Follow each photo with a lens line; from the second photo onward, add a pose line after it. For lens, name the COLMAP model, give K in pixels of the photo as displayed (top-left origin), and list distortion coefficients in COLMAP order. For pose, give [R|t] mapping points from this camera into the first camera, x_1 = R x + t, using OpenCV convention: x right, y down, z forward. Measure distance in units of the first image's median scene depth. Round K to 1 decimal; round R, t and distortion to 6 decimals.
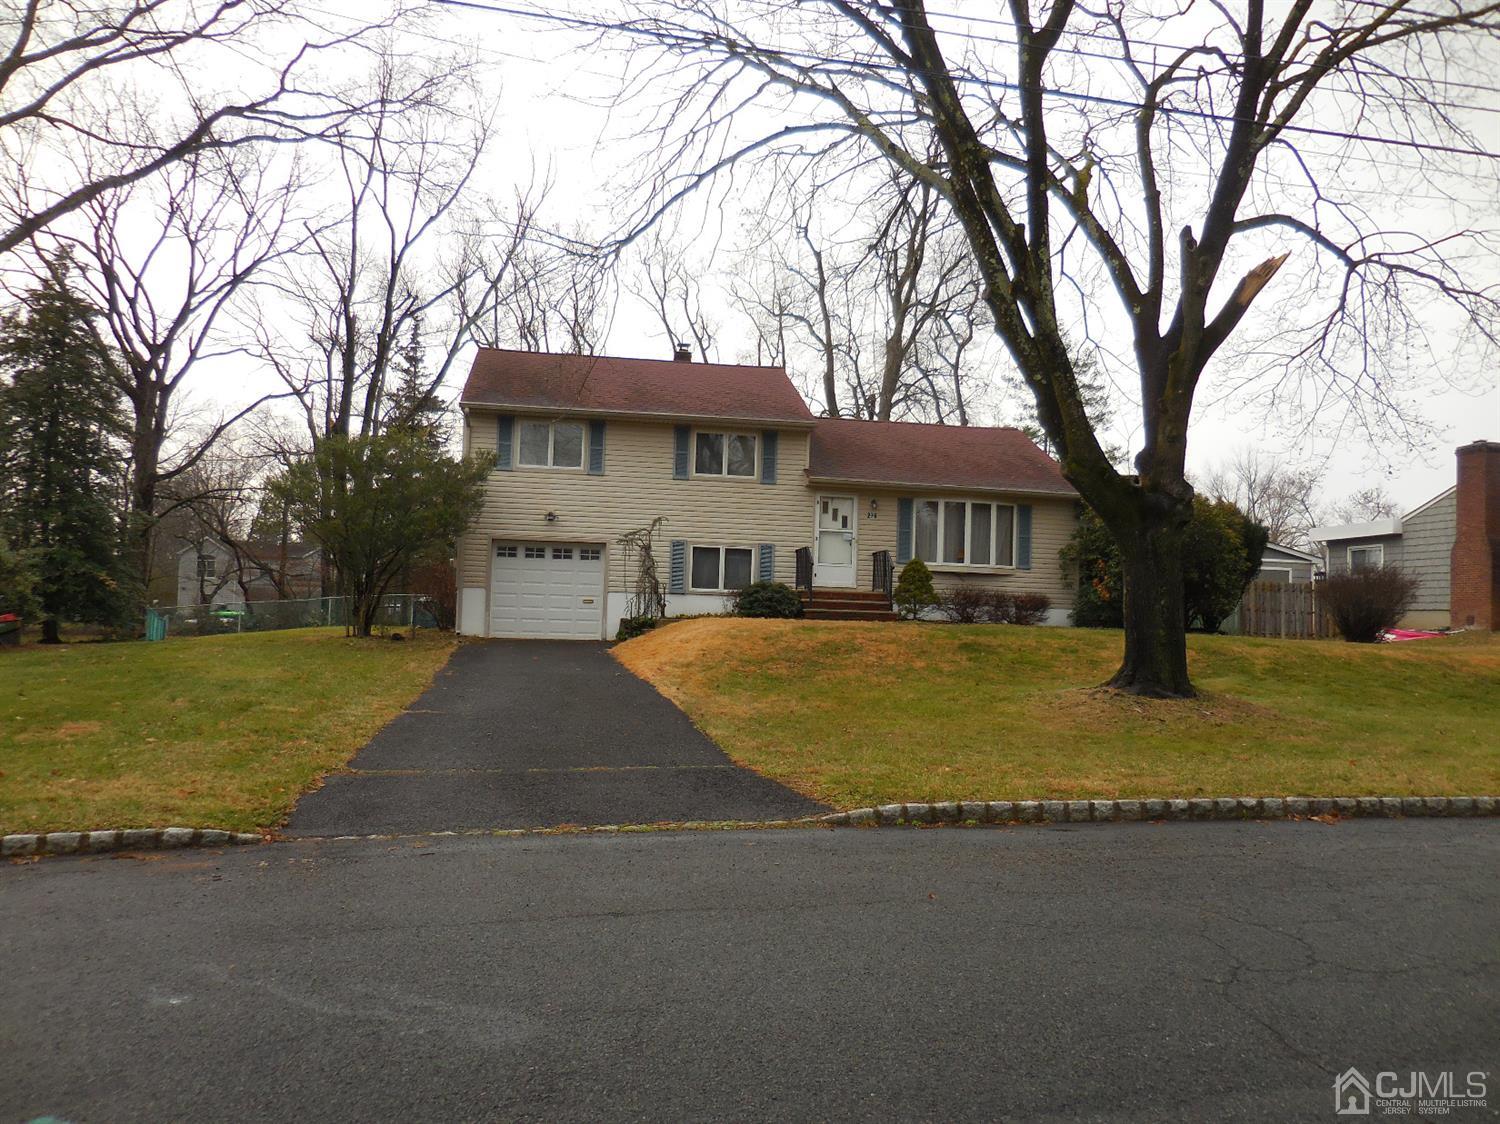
lens RADIAL K [[1052.3, 0, 719.2], [0, 1052.3, 548.7], [0, 0, 1]] dist [-0.007572, 0.002100]
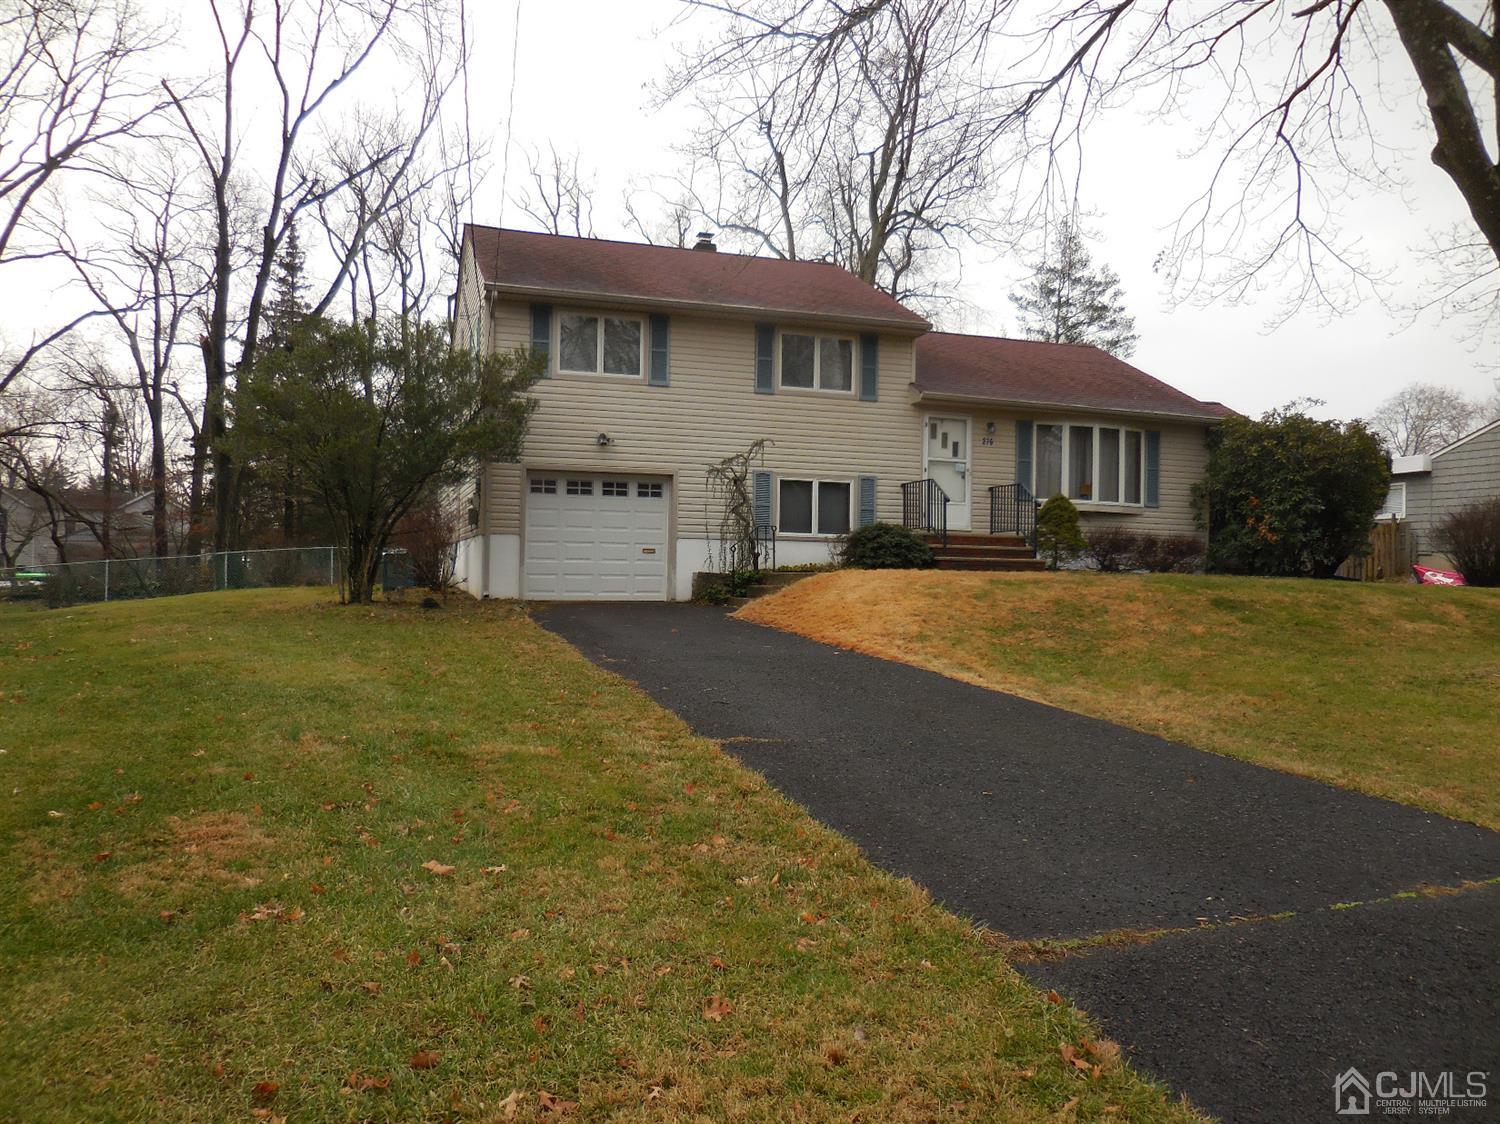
lens RADIAL K [[1109.3, 0, 751.2], [0, 1109.3, 553.9], [0, 0, 1]] dist [-0.024914, 0.037149]
pose [[0.988806, -0.011704, 0.148749, -0.163733], [0.004149, 0.998690, 0.051001, 0.010648], [-0.149151, -0.049813, 0.987559, 0.179444]]
